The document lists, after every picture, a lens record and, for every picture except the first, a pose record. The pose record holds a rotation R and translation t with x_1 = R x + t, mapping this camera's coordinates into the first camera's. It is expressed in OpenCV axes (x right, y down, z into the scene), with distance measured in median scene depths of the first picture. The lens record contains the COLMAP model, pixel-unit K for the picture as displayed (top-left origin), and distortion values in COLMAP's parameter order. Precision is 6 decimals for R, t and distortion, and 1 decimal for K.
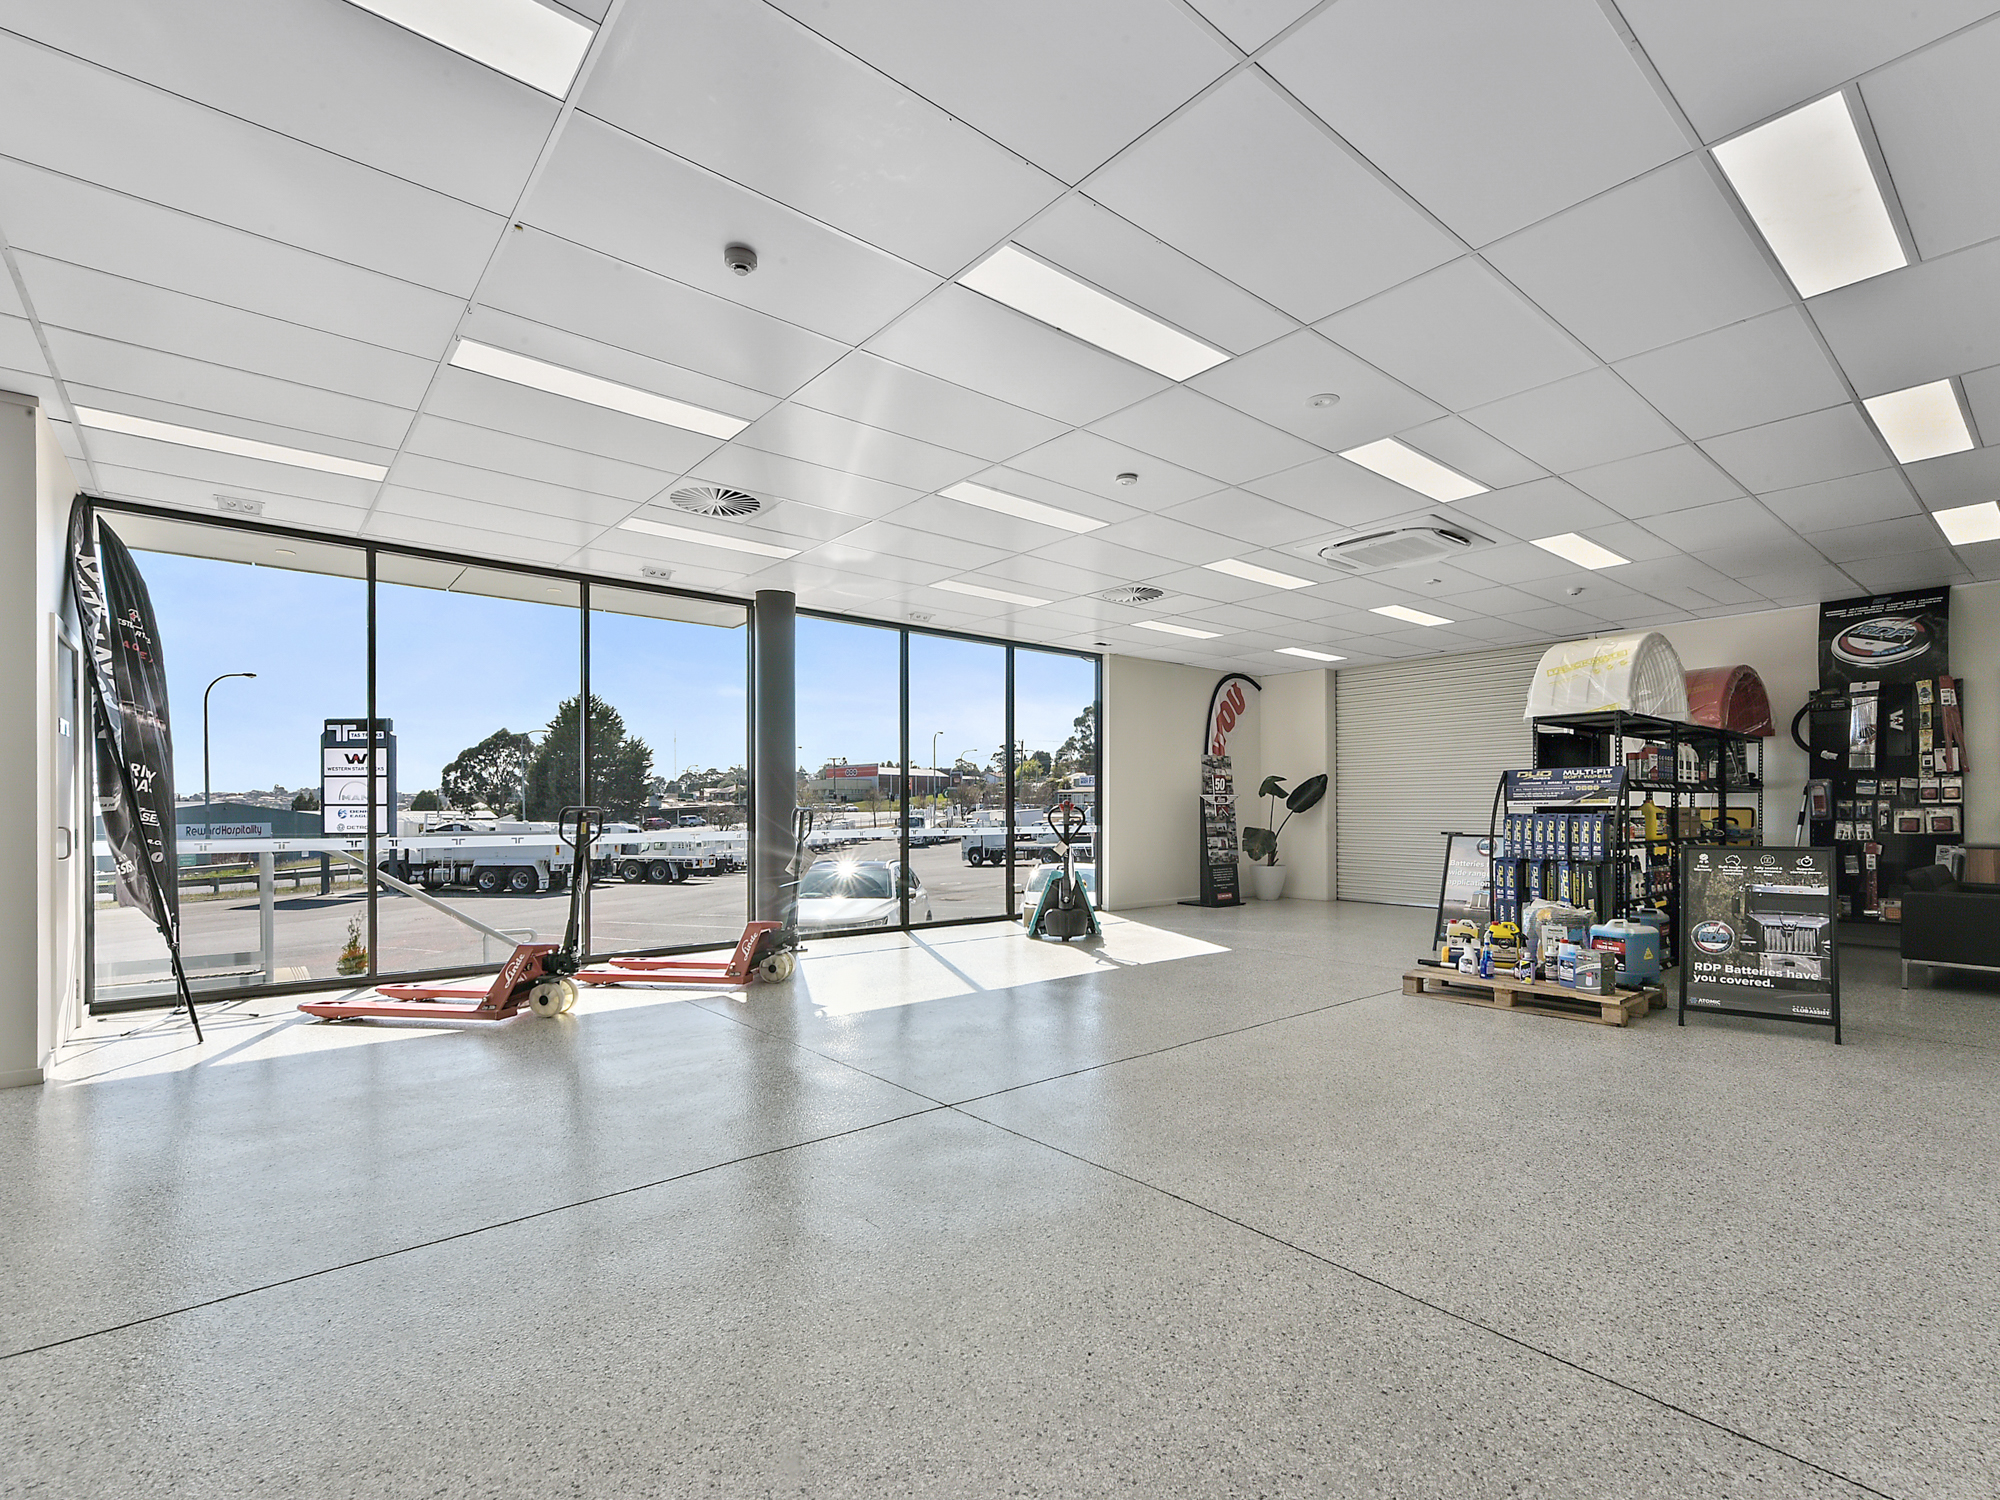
lens RADIAL K [[931.7, 0, 1009.4], [0, 931.7, 814.4], [0, 0, 1]] dist [0.017409, 0.000097]
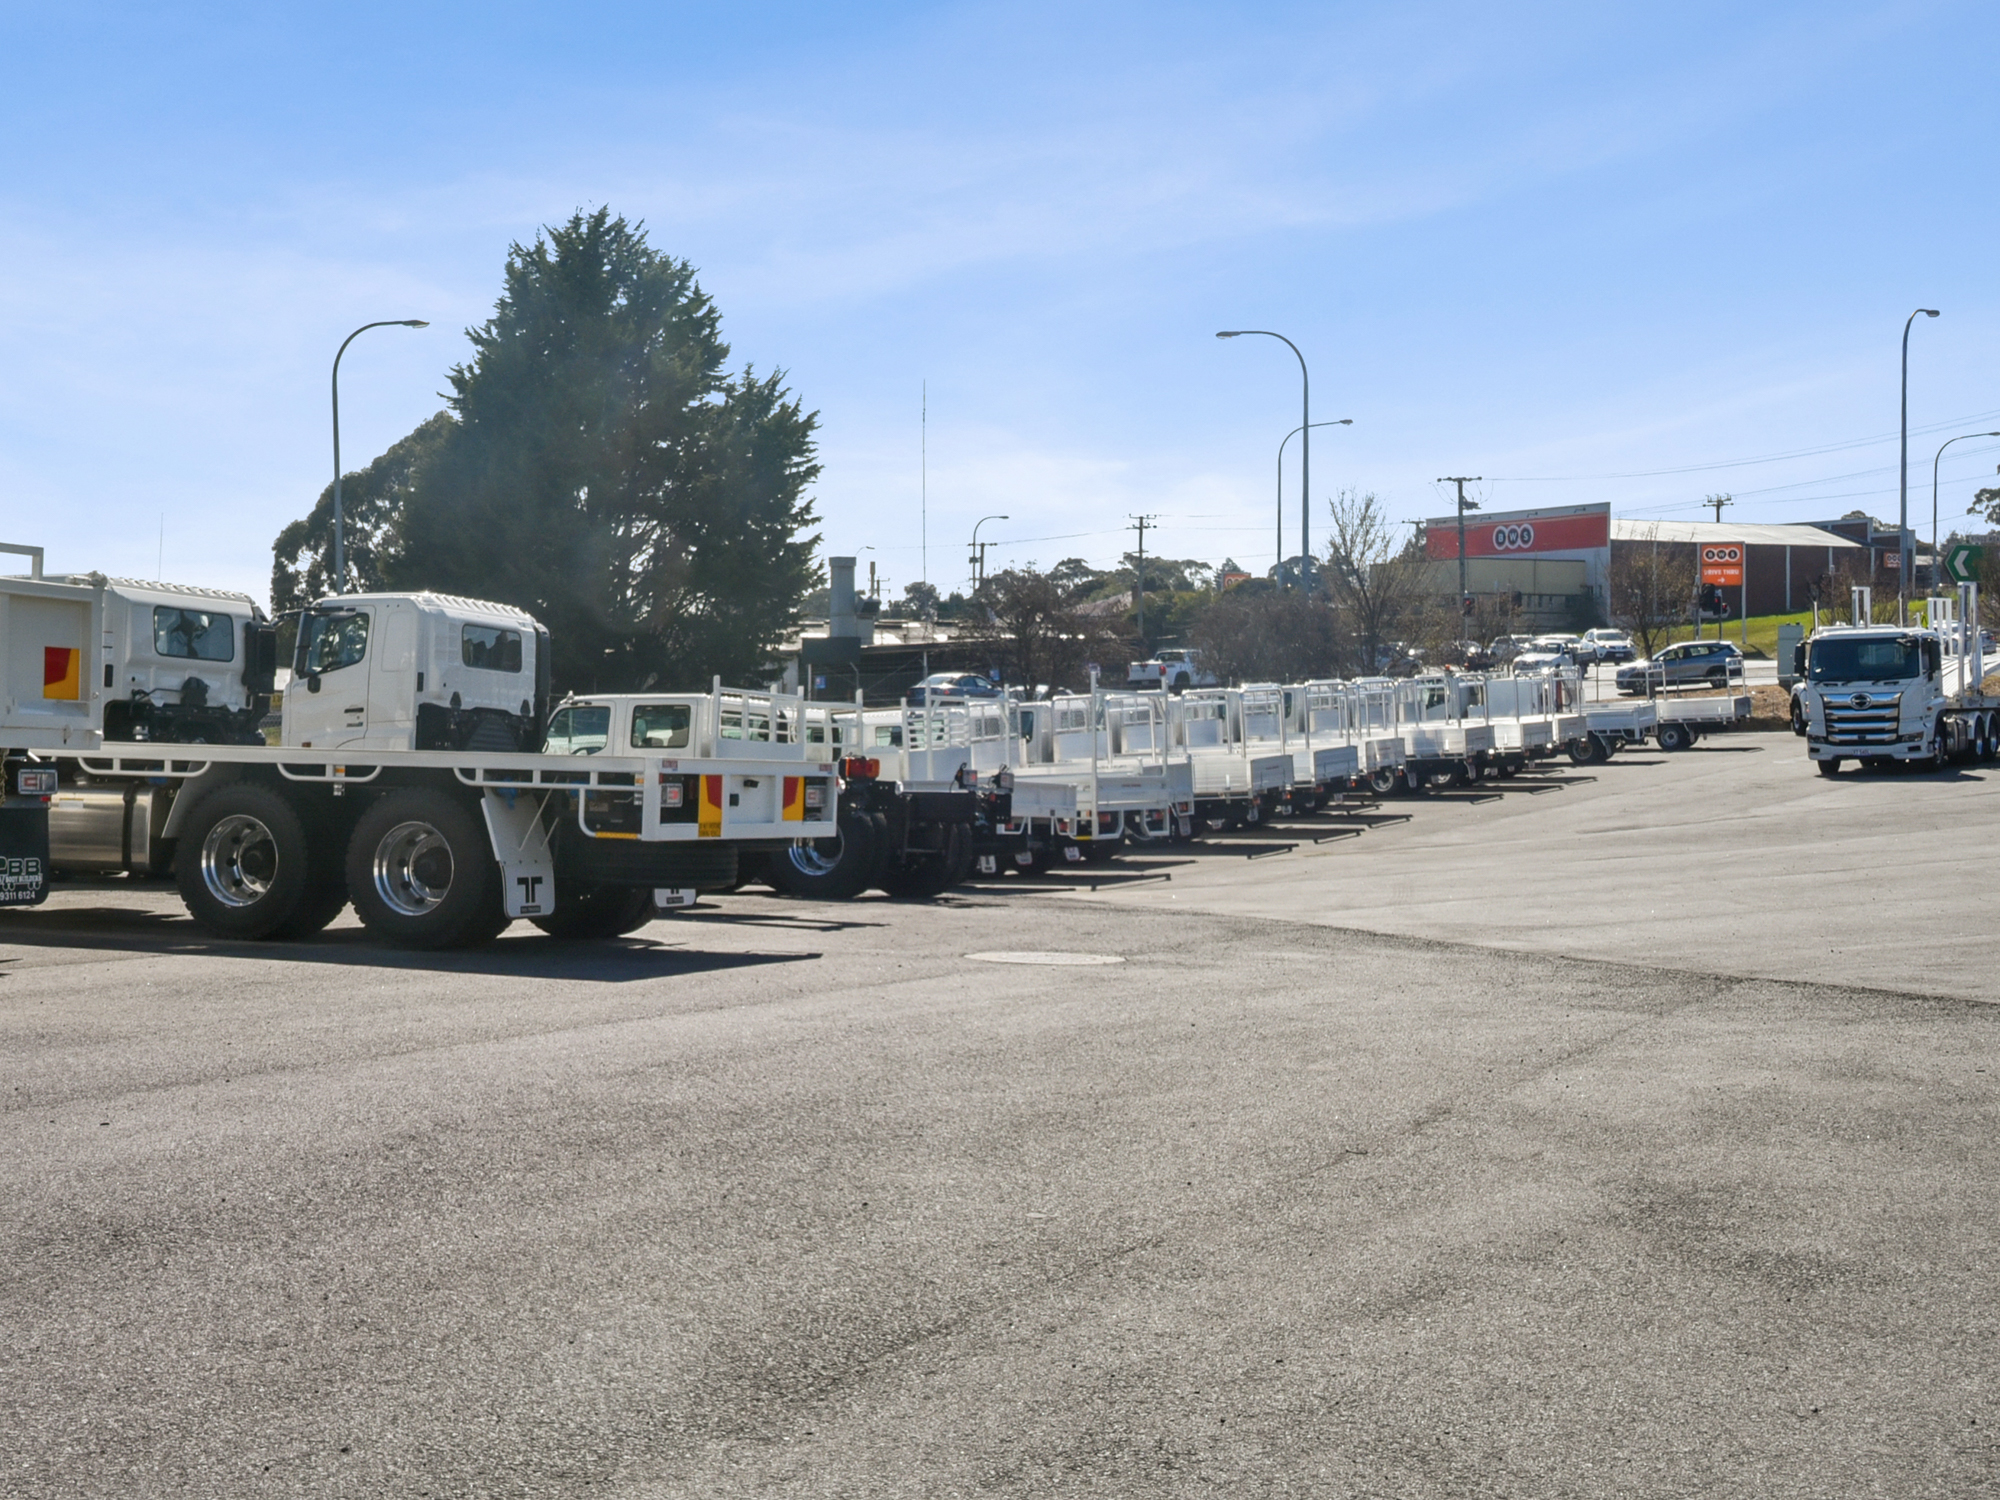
lens RADIAL K [[2690.1, 0, 1000.0], [0, 2690.1, 750.0], [0, 0, 1]] dist [0.007598, 0.083742]
pose [[0.942485, 0.006707, -0.334180, -0.072171], [-0.002179, 0.999901, 0.013923, 0.017178], [0.334240, -0.012394, 0.942406, 0.285615]]
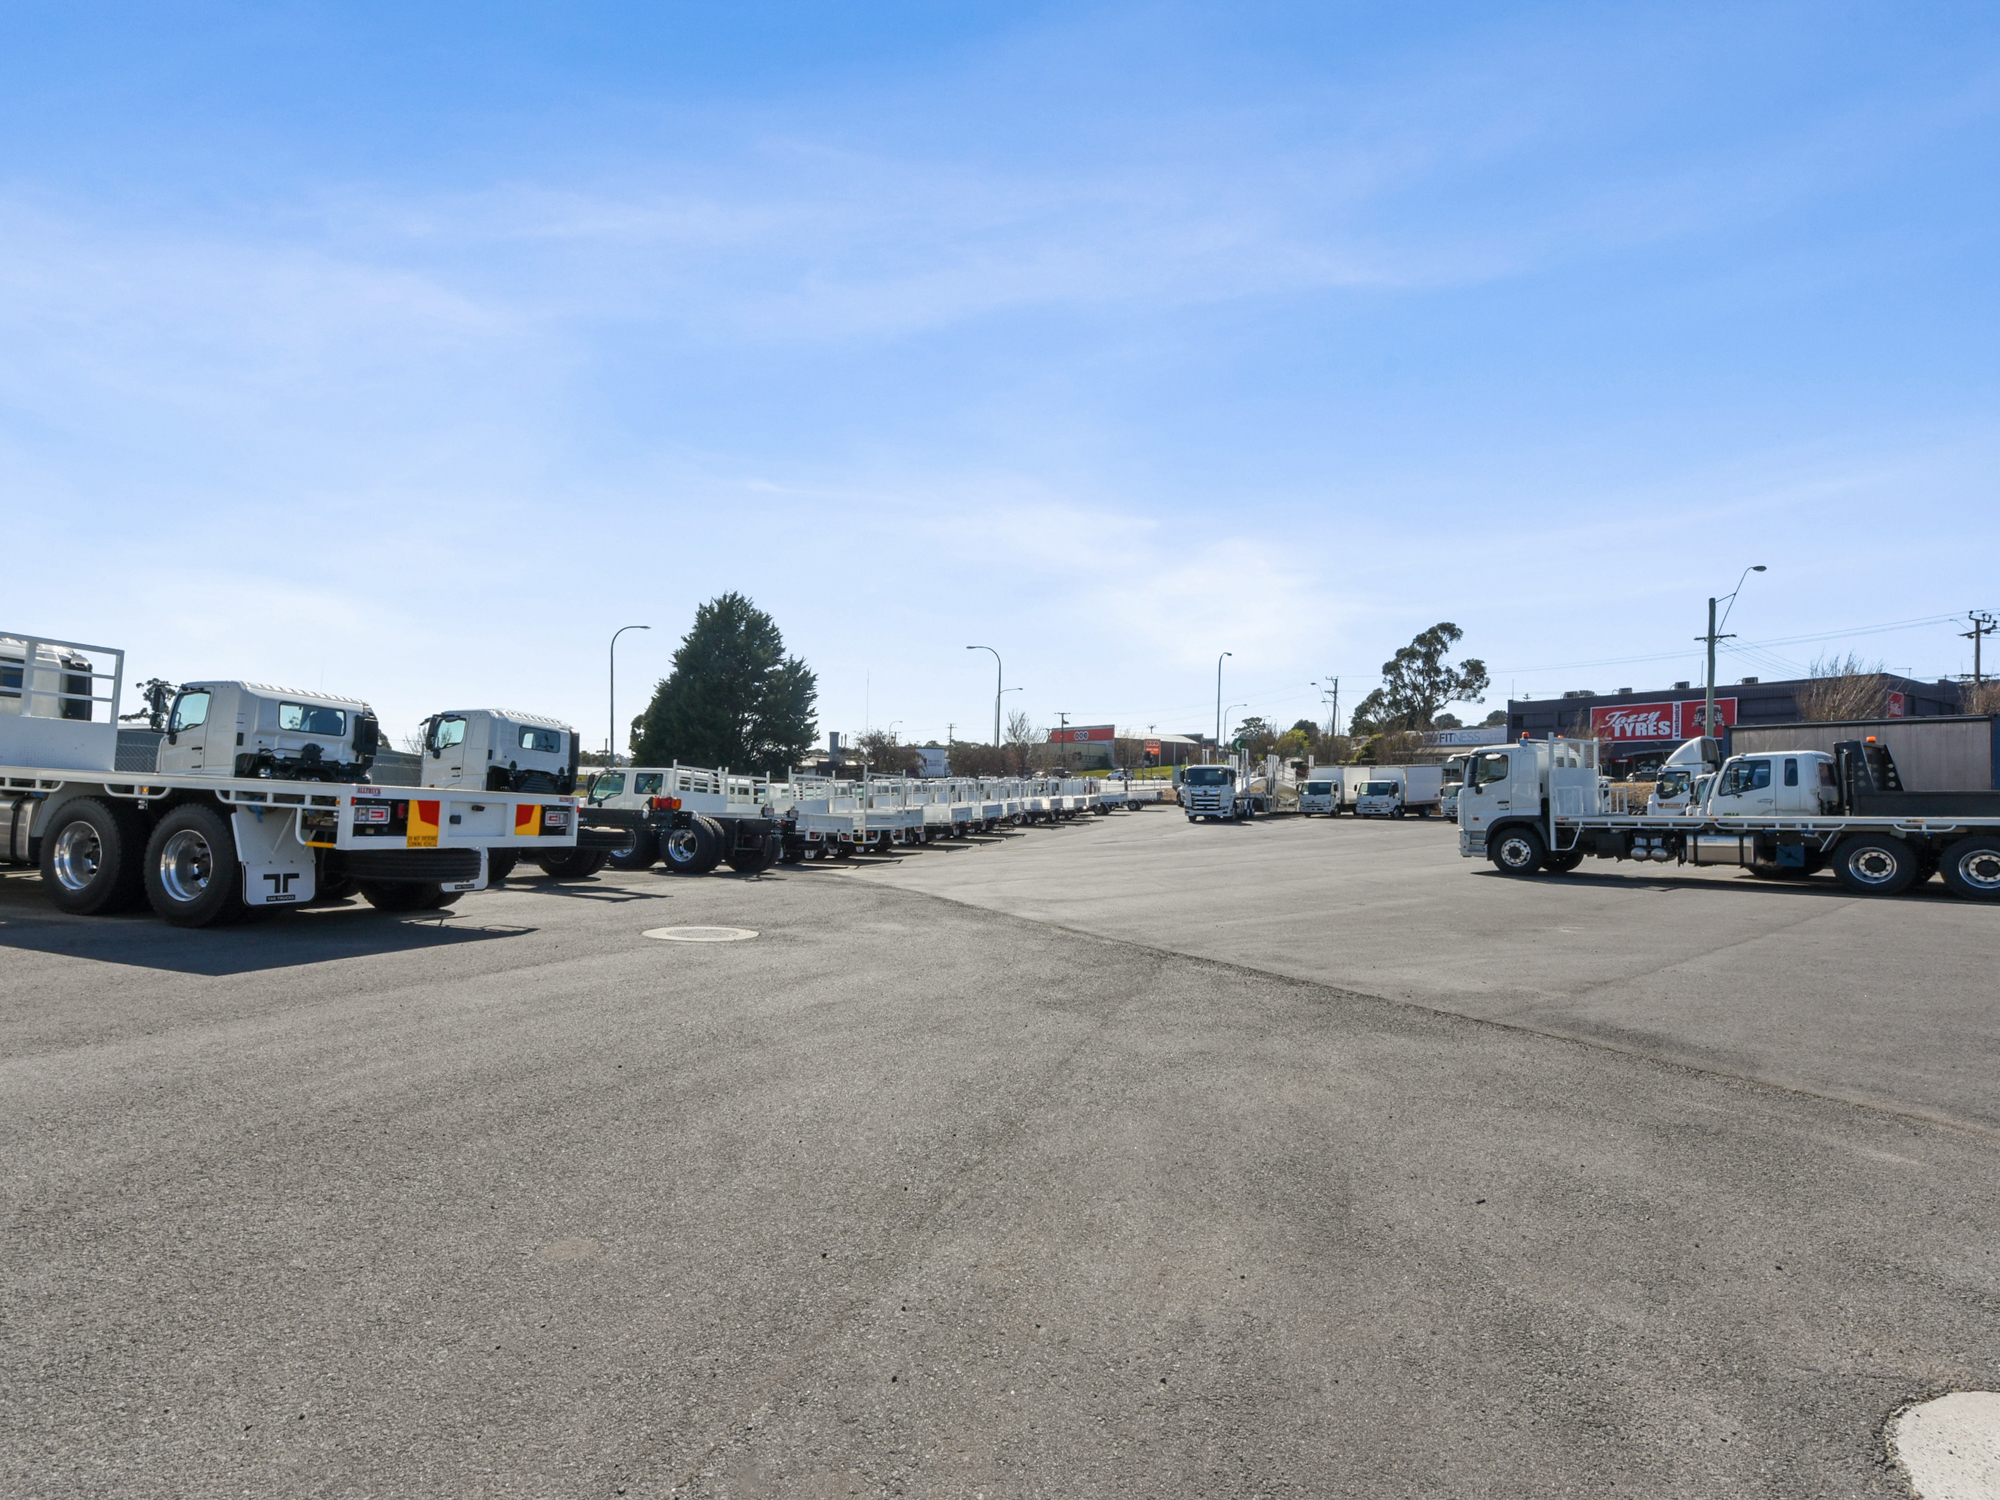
lens RADIAL K [[905.0, 0, 1004.0], [0, 905.0, 770.7], [0, 0, 1]] dist [0.004360, 0.000118]
pose [[0.970893, 0.022893, -0.238416, -0.079504], [-0.030563, 0.999126, -0.028522, 0.019213], [0.237555, 0.034978, 0.970744, 0.372171]]
